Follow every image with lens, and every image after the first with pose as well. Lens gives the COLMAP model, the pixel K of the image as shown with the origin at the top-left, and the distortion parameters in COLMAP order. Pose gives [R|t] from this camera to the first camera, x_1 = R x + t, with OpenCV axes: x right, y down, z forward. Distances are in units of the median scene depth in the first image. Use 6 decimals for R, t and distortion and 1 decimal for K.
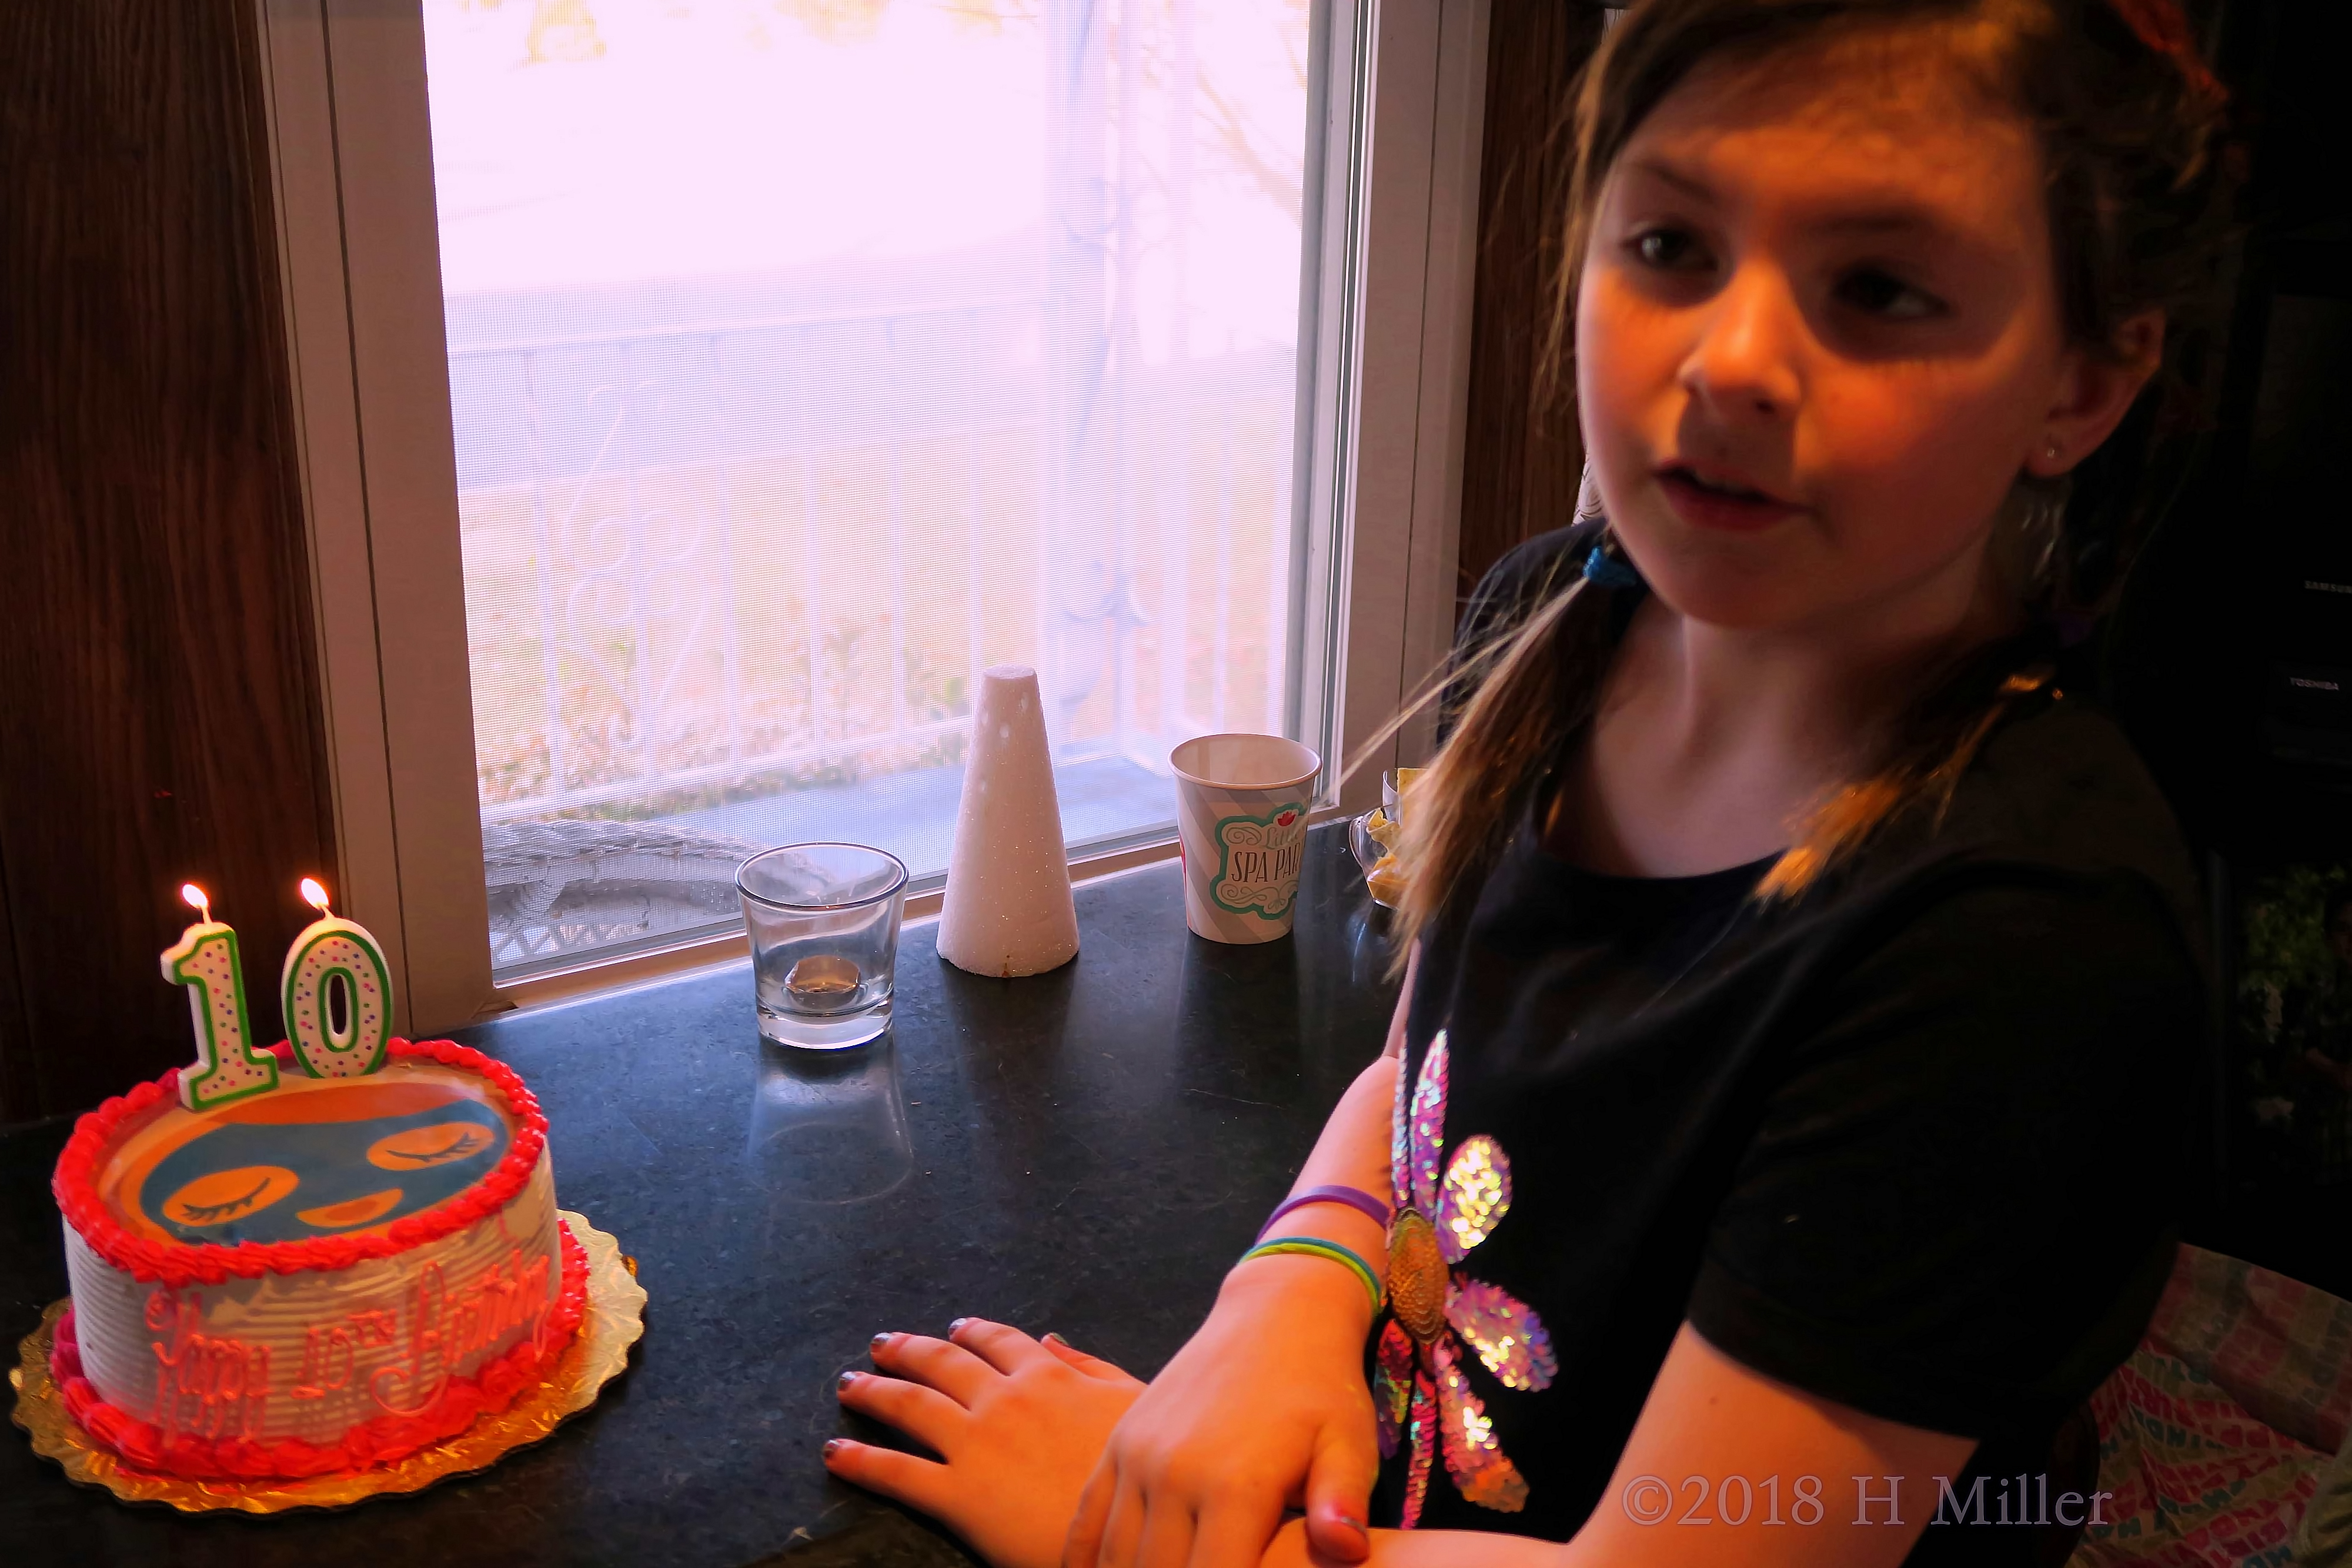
lens RADIAL K [[2547.6, 0, 1176.0], [0, 2547.6, 784.0], [0, 0, 1]] dist [-0.001934, 0.005981]
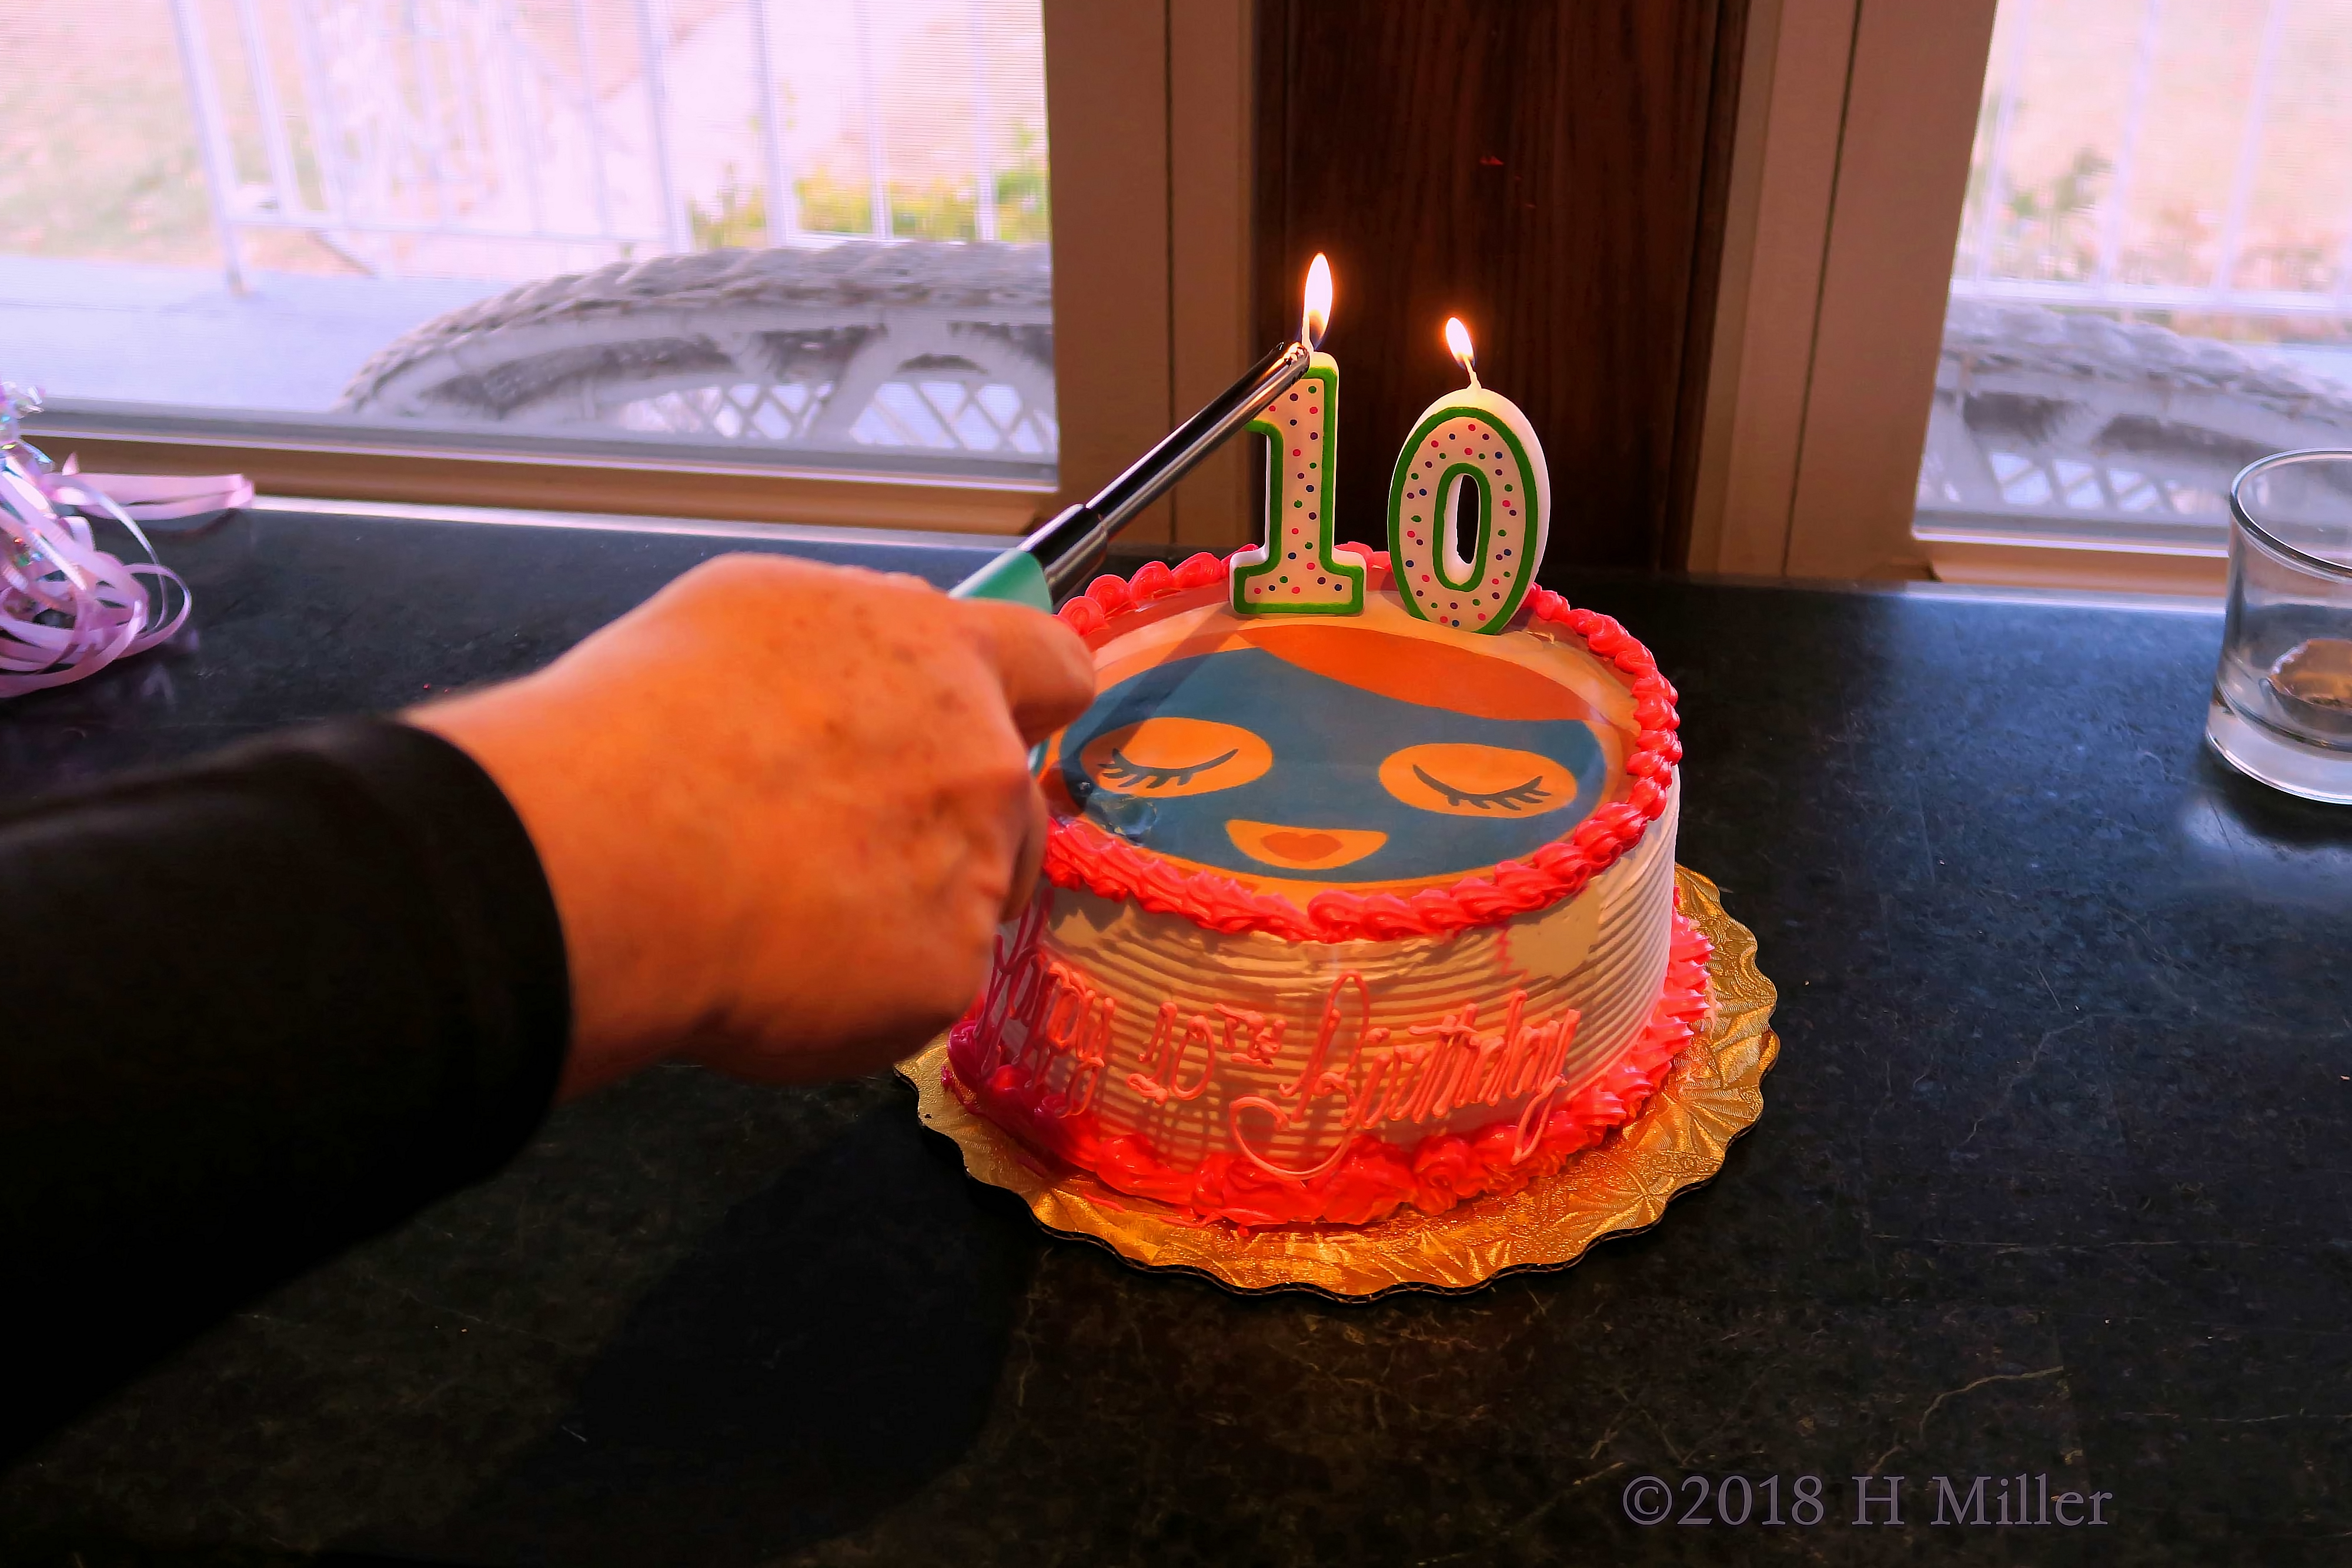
lens RADIAL K [[2547.6, 0, 1176.0], [0, 2547.6, 784.0], [0, 0, 1]] dist [-0.001934, 0.005981]
pose [[0.742769, 0.334834, -0.579810, 0.019155], [-0.201053, 0.937549, 0.283864, -0.021137], [0.638648, -0.094273, 0.763702, 0.450473]]
